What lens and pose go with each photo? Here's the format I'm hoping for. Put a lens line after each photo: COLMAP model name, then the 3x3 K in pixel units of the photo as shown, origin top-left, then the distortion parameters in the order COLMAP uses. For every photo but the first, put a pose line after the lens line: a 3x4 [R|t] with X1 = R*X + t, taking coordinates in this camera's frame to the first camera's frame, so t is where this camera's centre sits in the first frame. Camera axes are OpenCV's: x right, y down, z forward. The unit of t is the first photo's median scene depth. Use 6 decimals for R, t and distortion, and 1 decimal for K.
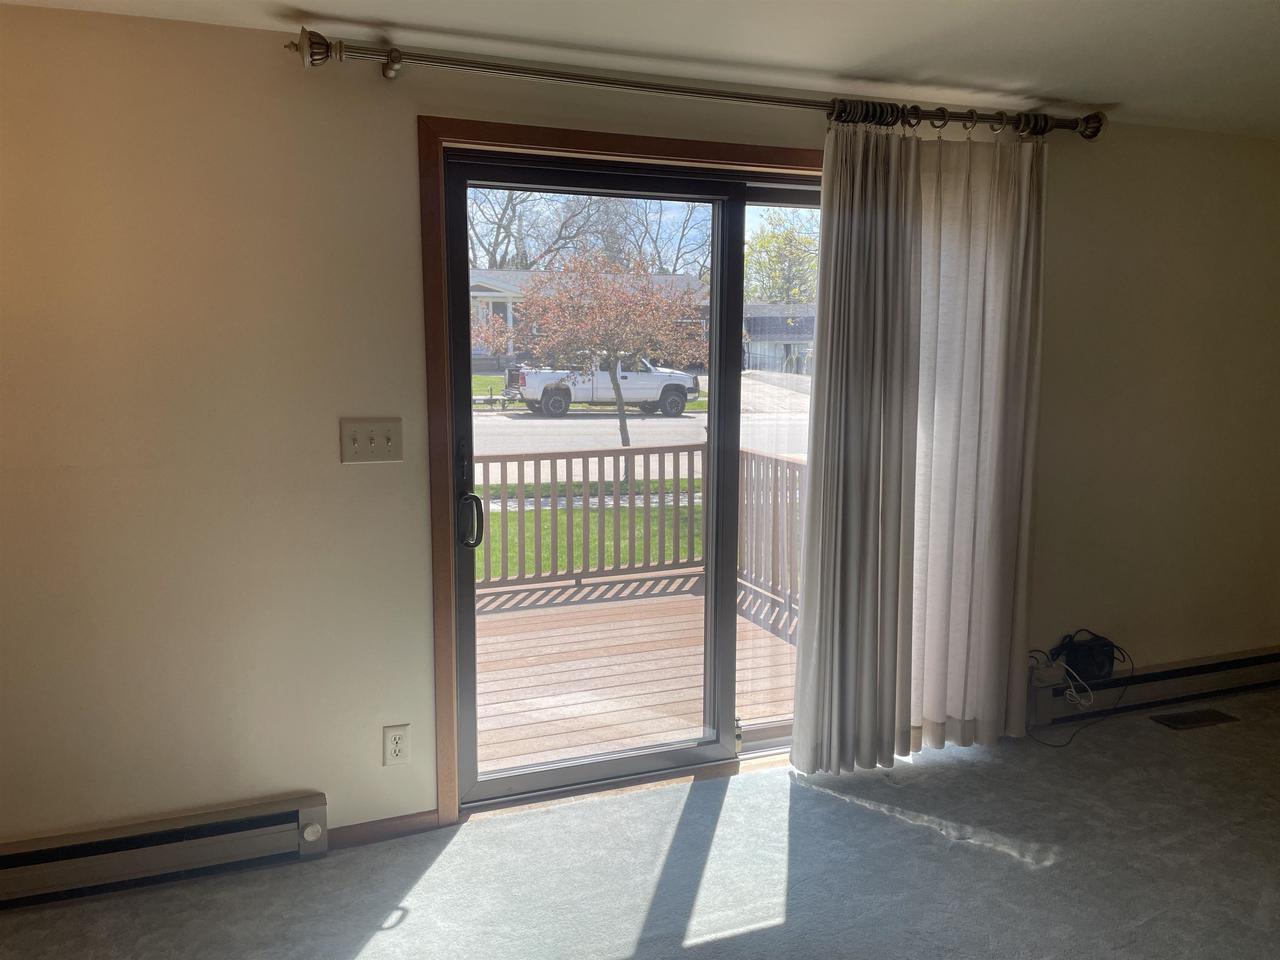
lens RADIAL K [[964.7, 0, 640.0], [0, 964.7, 480.0], [0, 0, 1]] dist [0.100244, -0.118535]
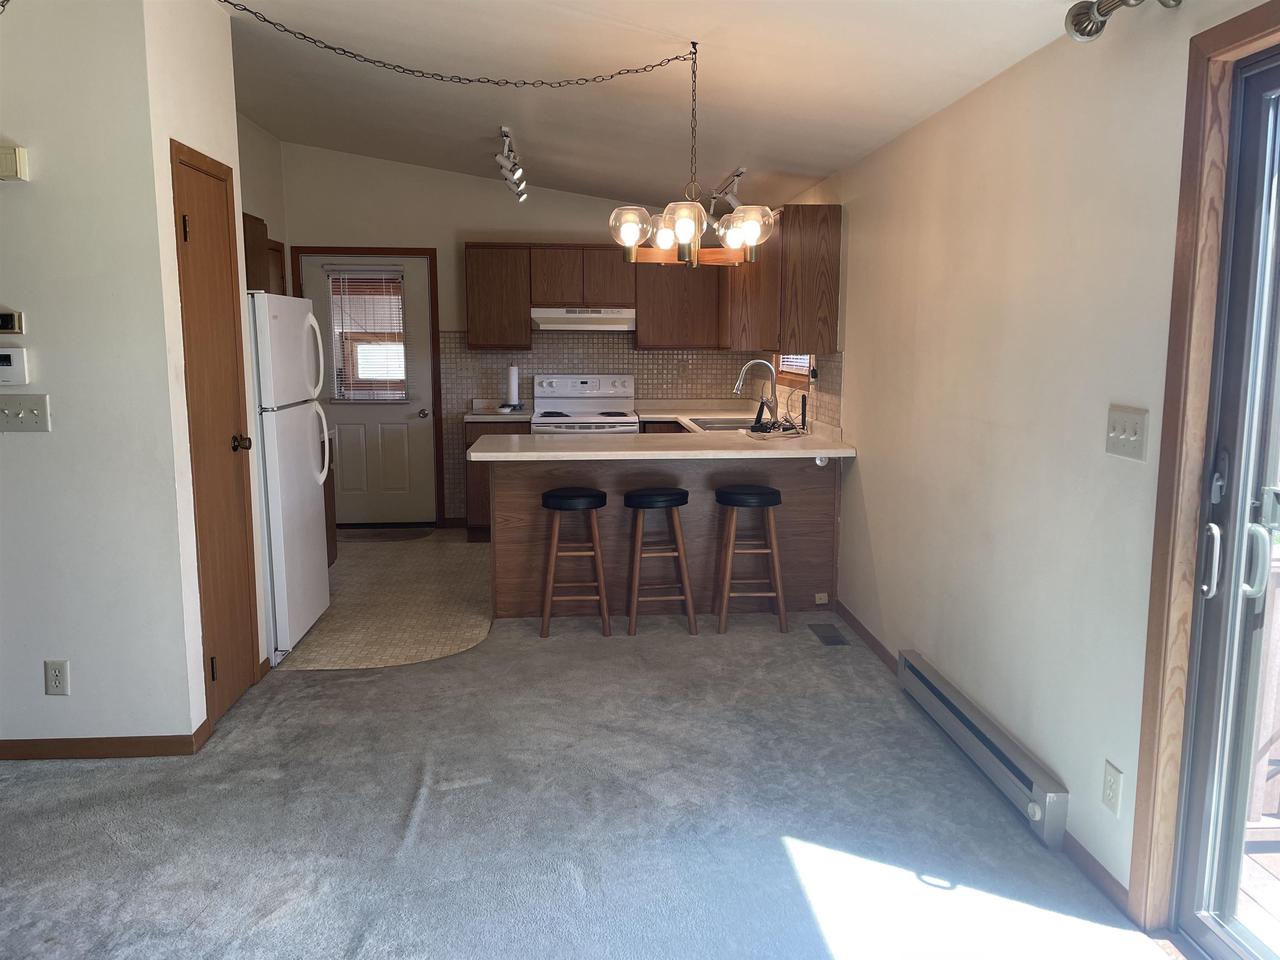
lens RADIAL K [[964.7, 0, 640.0], [0, 964.7, 480.0], [0, 0, 1]] dist [0.100244, -0.118535]
pose [[-0.297177, 0.139463, -0.944582, 0.709469], [-0.140136, 0.972192, 0.187628, -0.105788], [0.944483, 0.188128, -0.269370, 0.847578]]
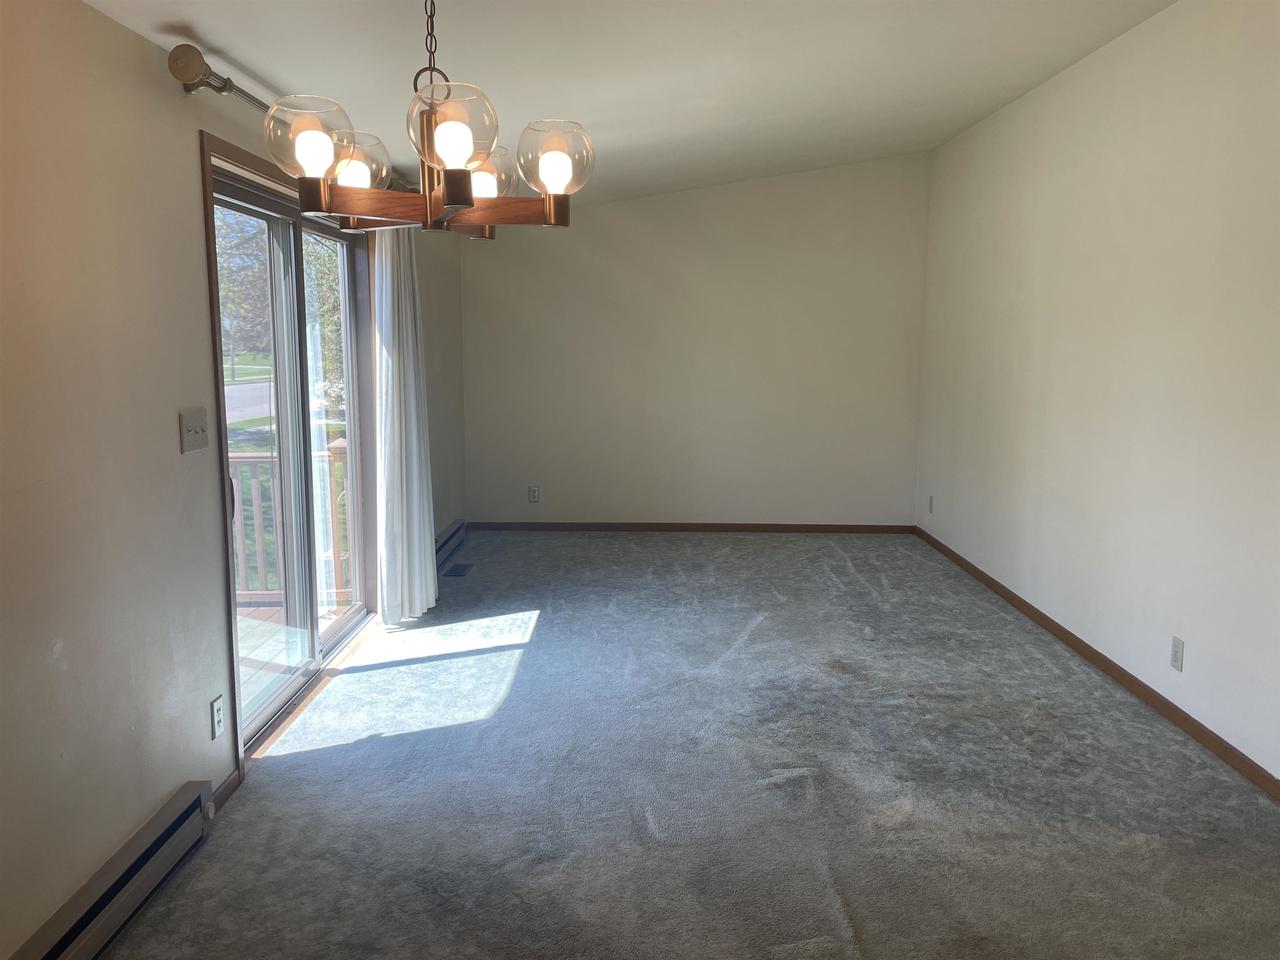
lens RADIAL K [[964.7, 0, 640.0], [0, 964.7, 480.0], [0, 0, 1]] dist [0.100244, -0.118535]
pose [[0.363906, -0.141612, 0.920608, -1.103945], [0.134470, 0.986008, 0.098517, -0.026663], [-0.921678, 0.087943, 0.377857, 0.161908]]
